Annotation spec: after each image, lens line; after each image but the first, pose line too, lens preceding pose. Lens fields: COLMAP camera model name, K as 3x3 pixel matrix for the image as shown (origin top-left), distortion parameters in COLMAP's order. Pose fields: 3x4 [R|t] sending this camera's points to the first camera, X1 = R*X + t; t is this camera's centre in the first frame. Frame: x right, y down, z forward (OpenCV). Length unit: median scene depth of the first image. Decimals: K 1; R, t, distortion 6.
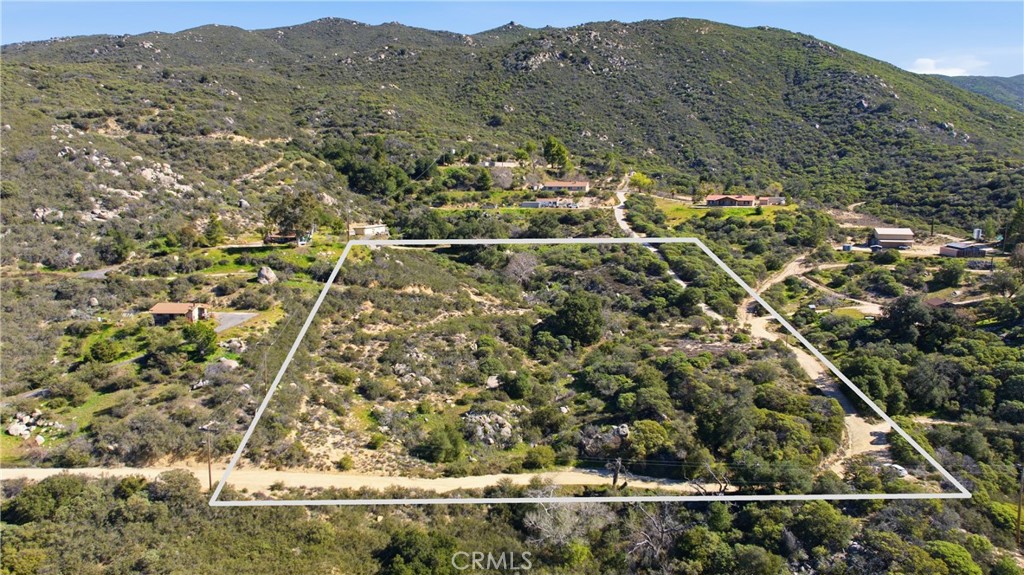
lens RADIAL K [[727.1, 0, 505.8], [0, 727.1, 284.8], [0, 0, 1]] dist [-0.032542, 0.033965]
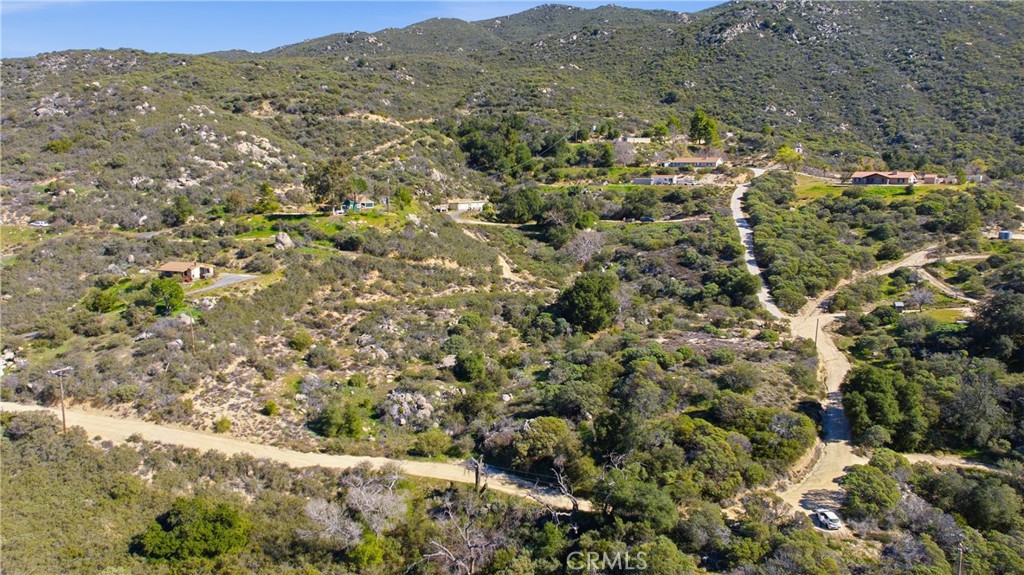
lens RADIAL K [[727.1, 0, 505.3], [0, 727.1, 279.5], [0, 0, 1]] dist [-0.032542, 0.033965]
pose [[0.946386, 0.048280, -0.319409, 0.224269], [-0.045233, 0.998833, 0.016955, 0.007529], [0.319855, -0.001598, 0.947465, 0.097569]]
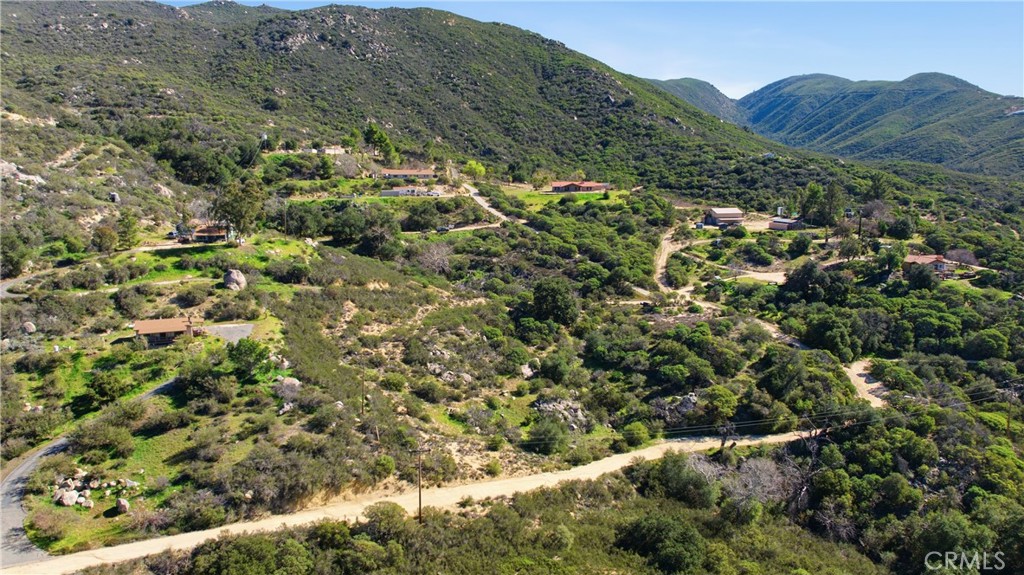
lens RADIAL K [[727.1, 0, 508.6], [0, 727.1, 288.3], [0, 0, 1]] dist [-0.032542, 0.033965]
pose [[0.915803, -0.067633, 0.395891, -0.282666], [0.059477, 0.997689, 0.032857, -0.008733], [-0.397199, -0.006544, 0.917709, 0.064010]]
